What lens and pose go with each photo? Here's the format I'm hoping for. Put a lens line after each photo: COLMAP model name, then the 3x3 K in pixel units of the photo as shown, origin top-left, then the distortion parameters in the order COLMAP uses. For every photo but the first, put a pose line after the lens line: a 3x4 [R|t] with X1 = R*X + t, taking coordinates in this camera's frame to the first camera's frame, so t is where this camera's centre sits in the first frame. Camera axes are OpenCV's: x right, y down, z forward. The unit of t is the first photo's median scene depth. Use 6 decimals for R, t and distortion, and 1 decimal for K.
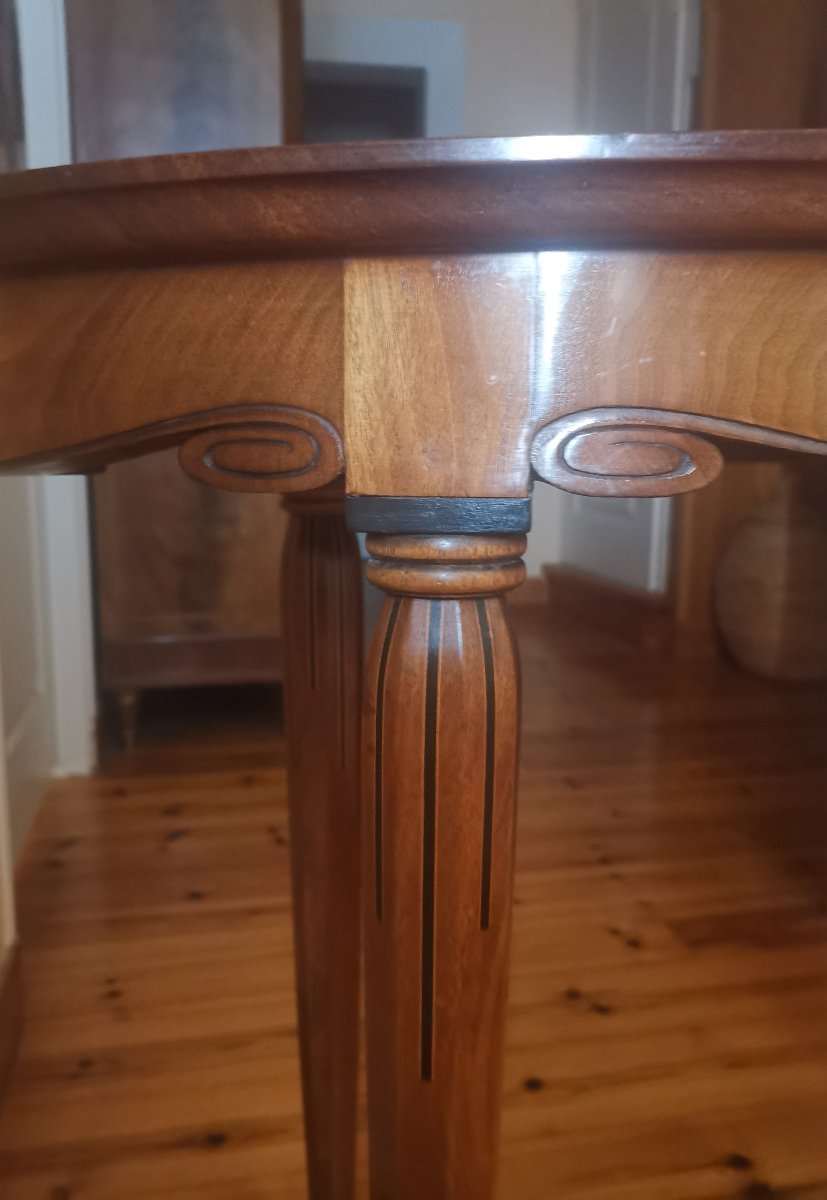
lens RADIAL K [[975.1, 0, 380.8], [0, 975.1, 578.5], [0, 0, 1]] dist [0.012428, -0.010627]
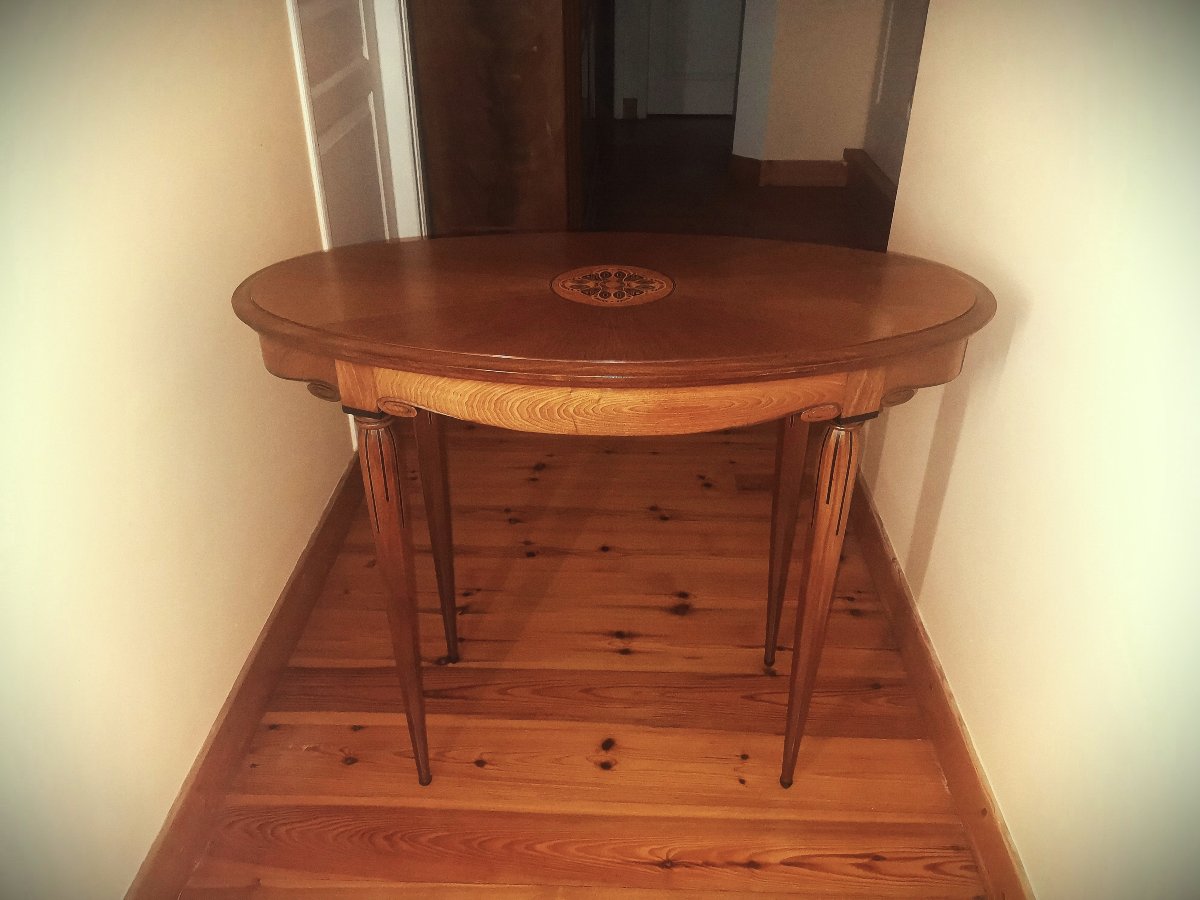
lens RADIAL K [[989.0, 0, 581.0], [0, 989.0, 448.4], [0, 0, 1]] dist [0.049243, -0.062433]
pose [[0.971215, 0.112120, -0.210168, 0.558714], [-0.023866, 0.923663, 0.382463, -0.466897], [0.237006, -0.366438, 0.899751, -0.791291]]
